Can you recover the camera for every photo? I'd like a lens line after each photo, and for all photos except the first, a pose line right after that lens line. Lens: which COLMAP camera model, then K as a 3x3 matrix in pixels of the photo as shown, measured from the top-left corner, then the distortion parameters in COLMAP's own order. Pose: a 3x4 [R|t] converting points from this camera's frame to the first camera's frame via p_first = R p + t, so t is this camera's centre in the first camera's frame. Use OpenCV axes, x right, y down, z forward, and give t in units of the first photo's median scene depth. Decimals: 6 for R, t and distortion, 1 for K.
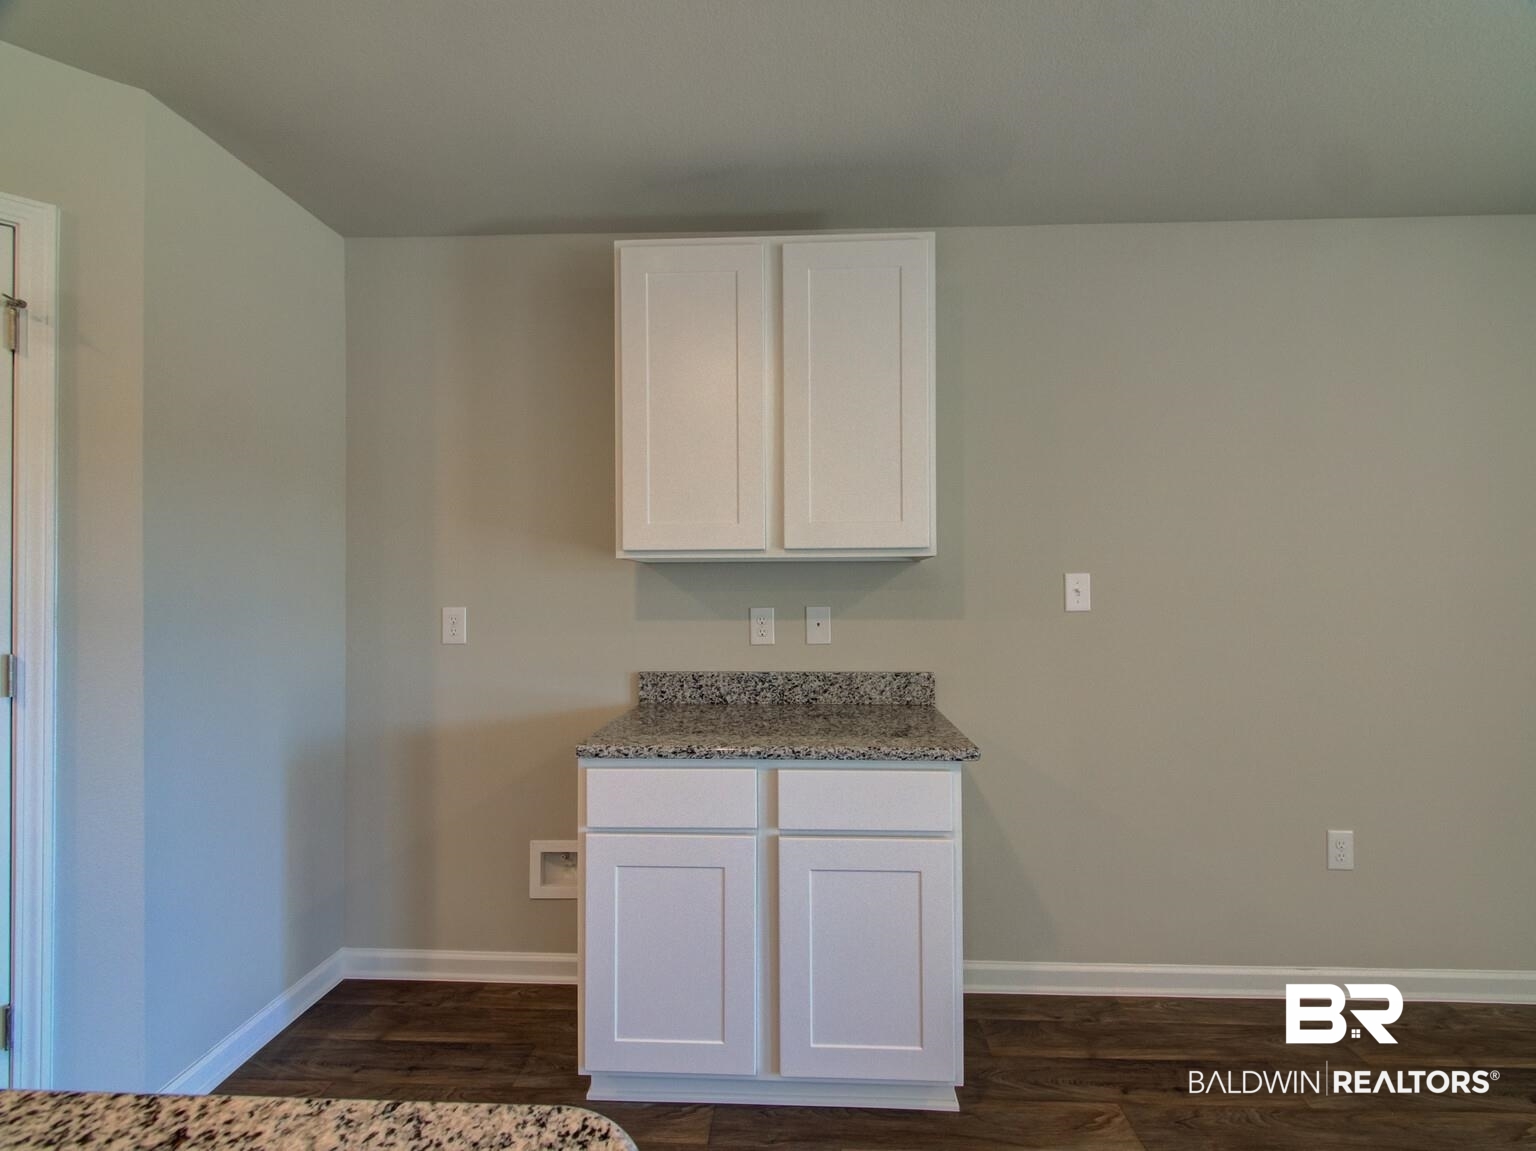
lens RADIAL K [[704.0, 0, 773.4], [0, 704.0, 585.3], [0, 0, 1]] dist [0.008048, -0.003364]
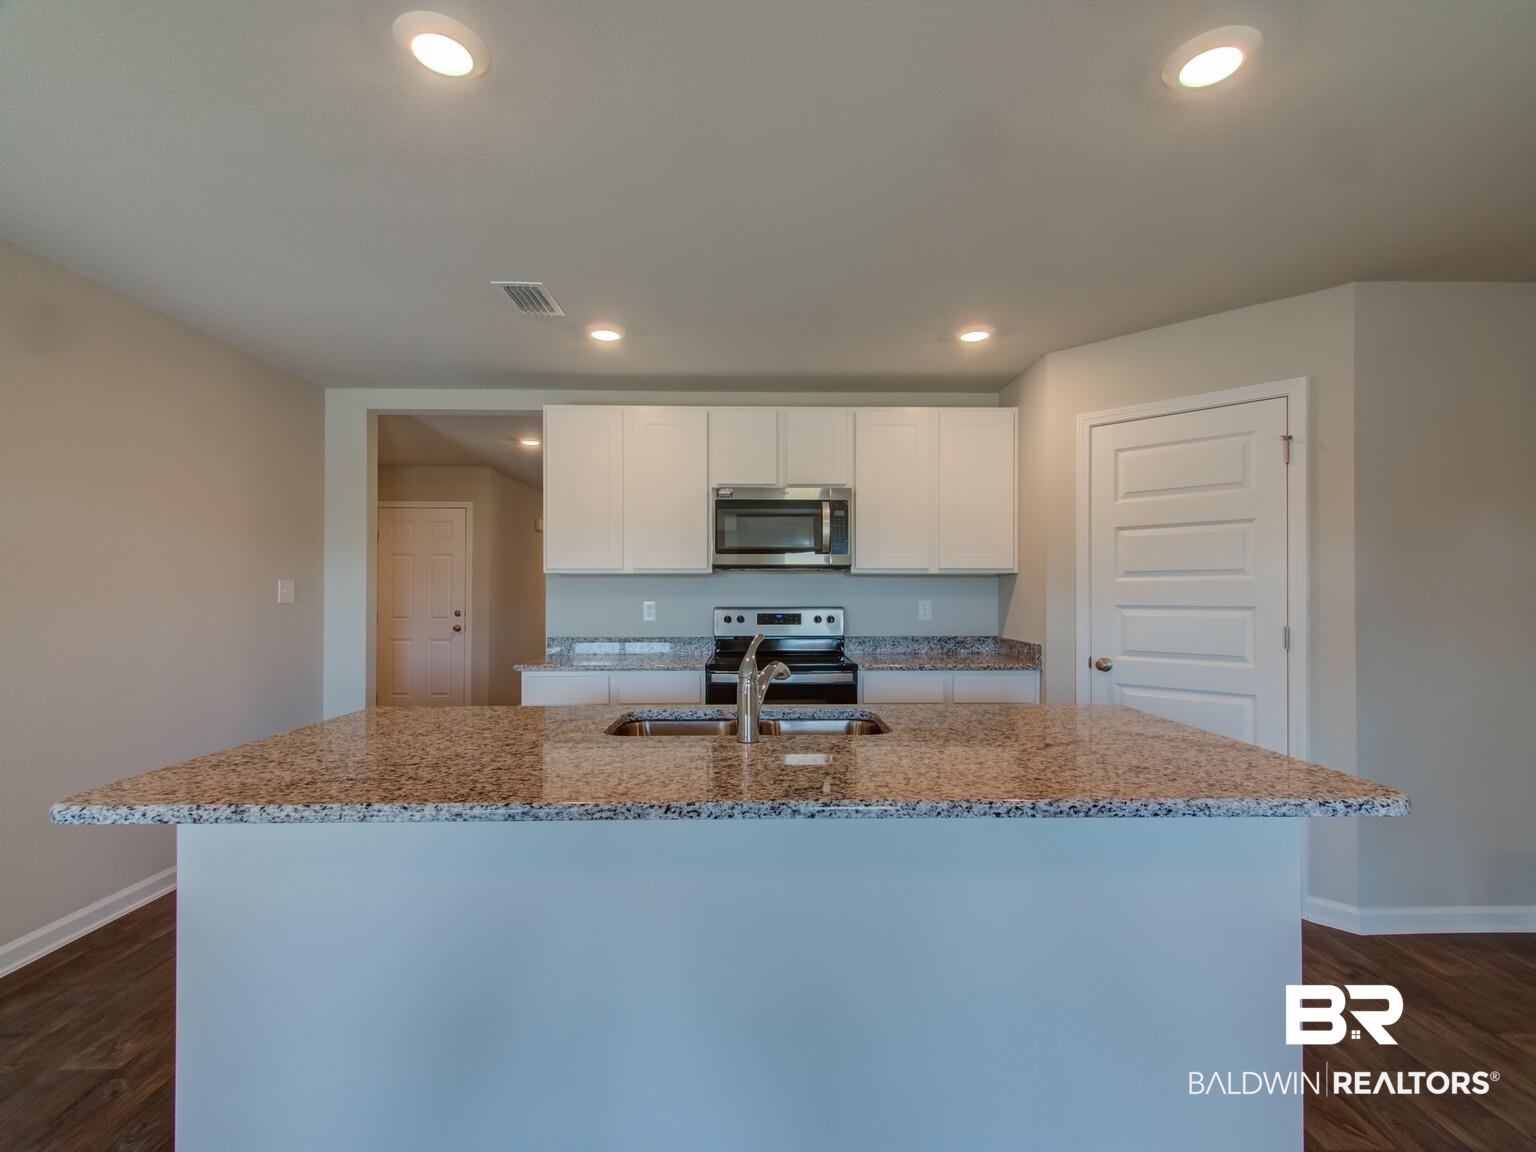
lens RADIAL K [[704.0, 0, 791.9], [0, 704.0, 592.7], [0, 0, 1]] dist [0.008048, -0.003364]
pose [[0.076766, 0.002345, -0.997046, 0.443700], [0.010022, 0.999945, 0.003124, -0.007879], [0.996999, -0.010233, 0.076738, -0.290327]]
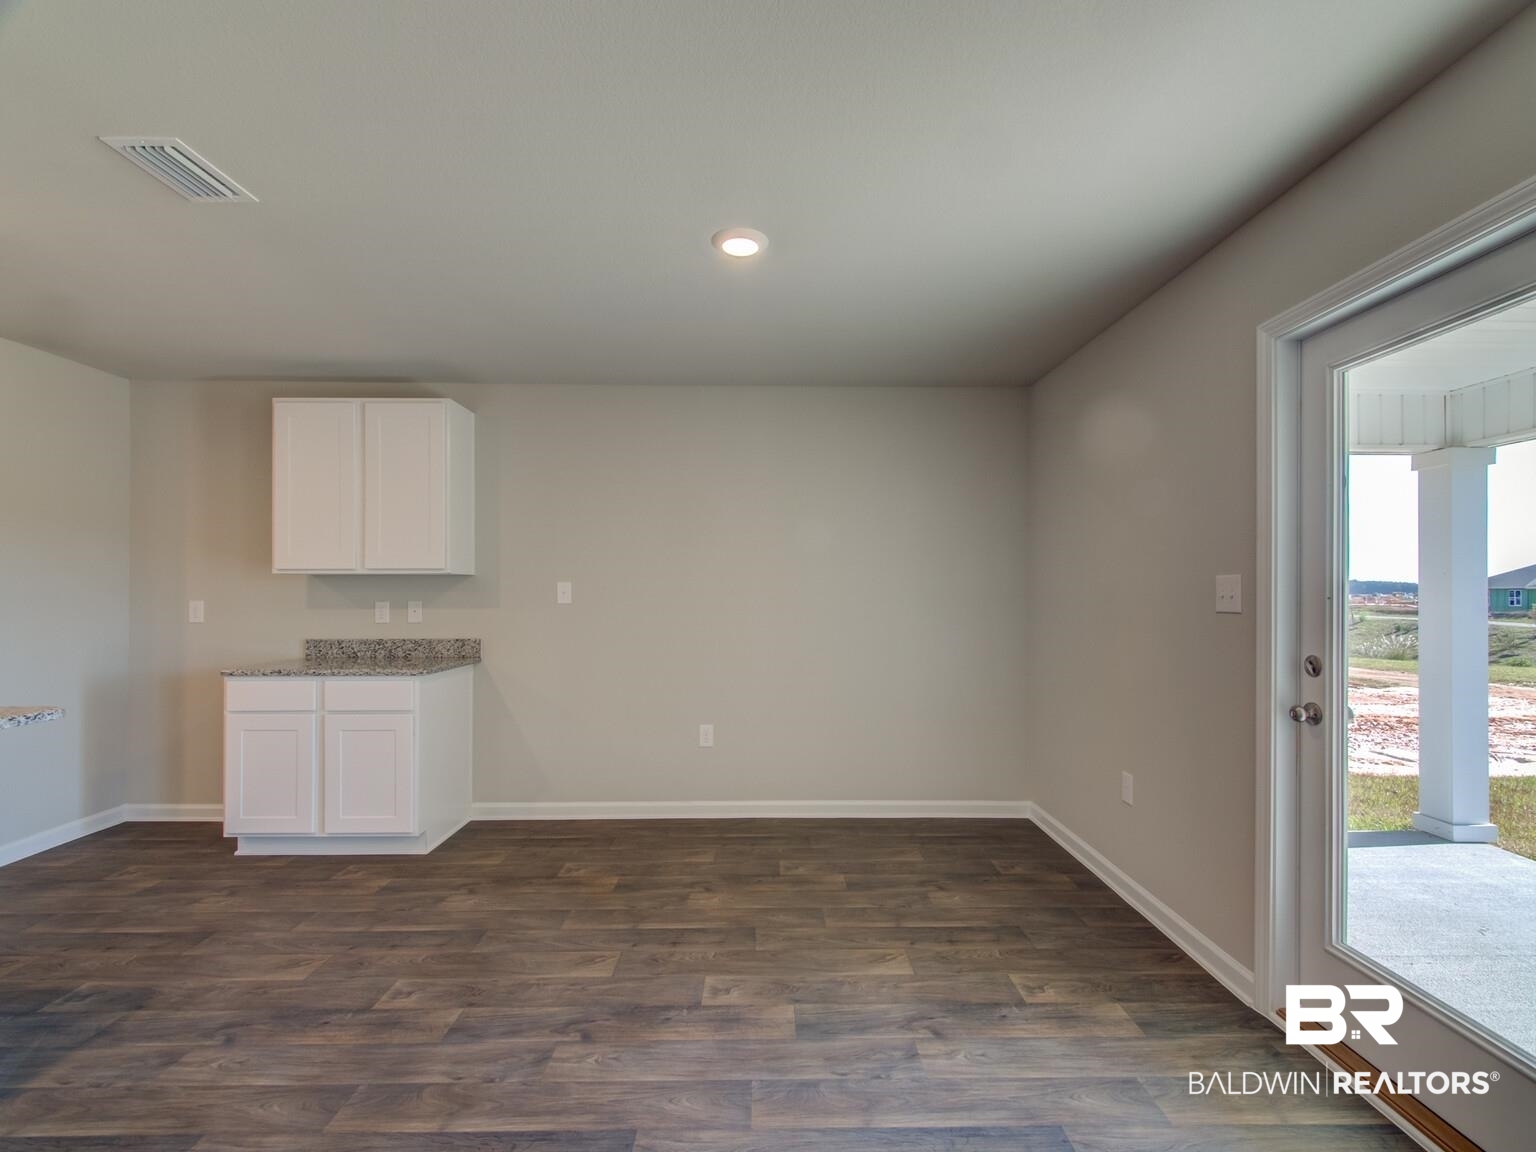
lens RADIAL K [[704.0, 0, 758.0], [0, 704.0, 585.1], [0, 0, 1]] dist [0.008048, -0.003364]
pose [[0.998593, 0.001817, 0.052995, 0.828489], [-0.001834, 0.999998, 0.000270, -0.011088], [-0.052994, -0.000367, 0.998595, -0.786463]]
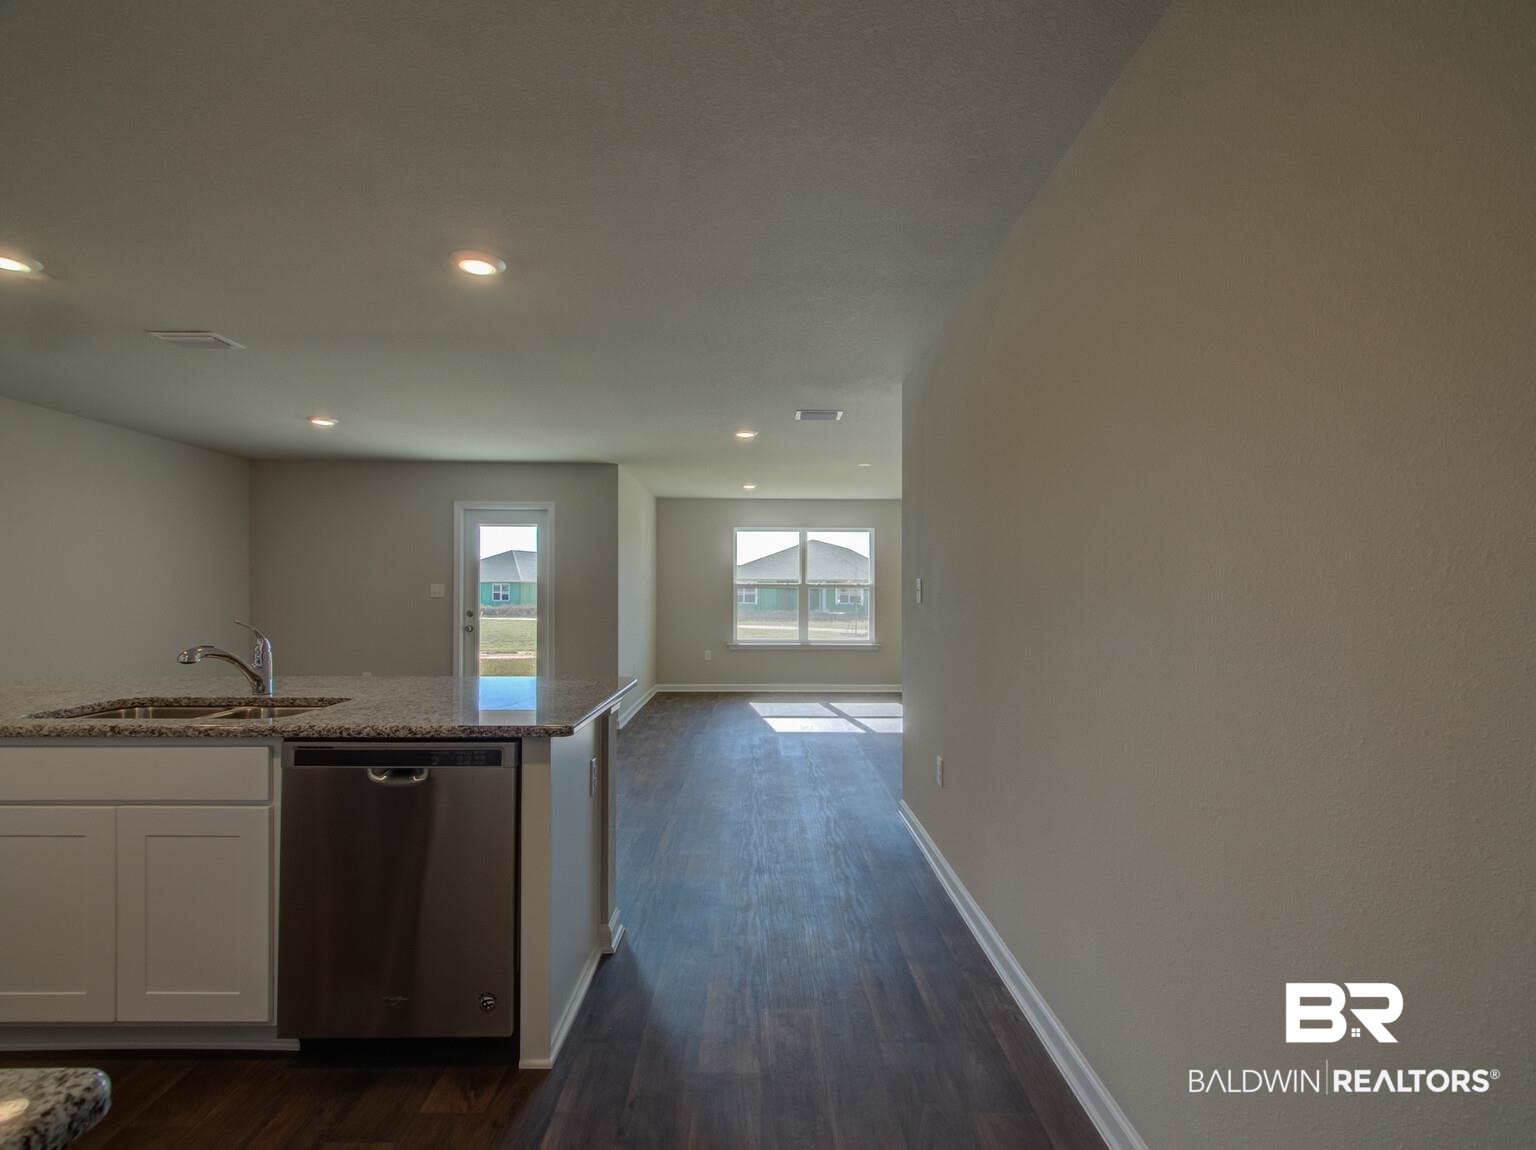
lens RADIAL K [[704.0, 0, 764.5], [0, 704.0, 582.9], [0, 0, 1]] dist [0.008048, -0.003364]
pose [[-0.054080, 0.014546, 0.998431, -1.355754], [-0.015167, 0.999767, -0.015387, -0.008468], [-0.998421, -0.015975, -0.053847, -0.967329]]
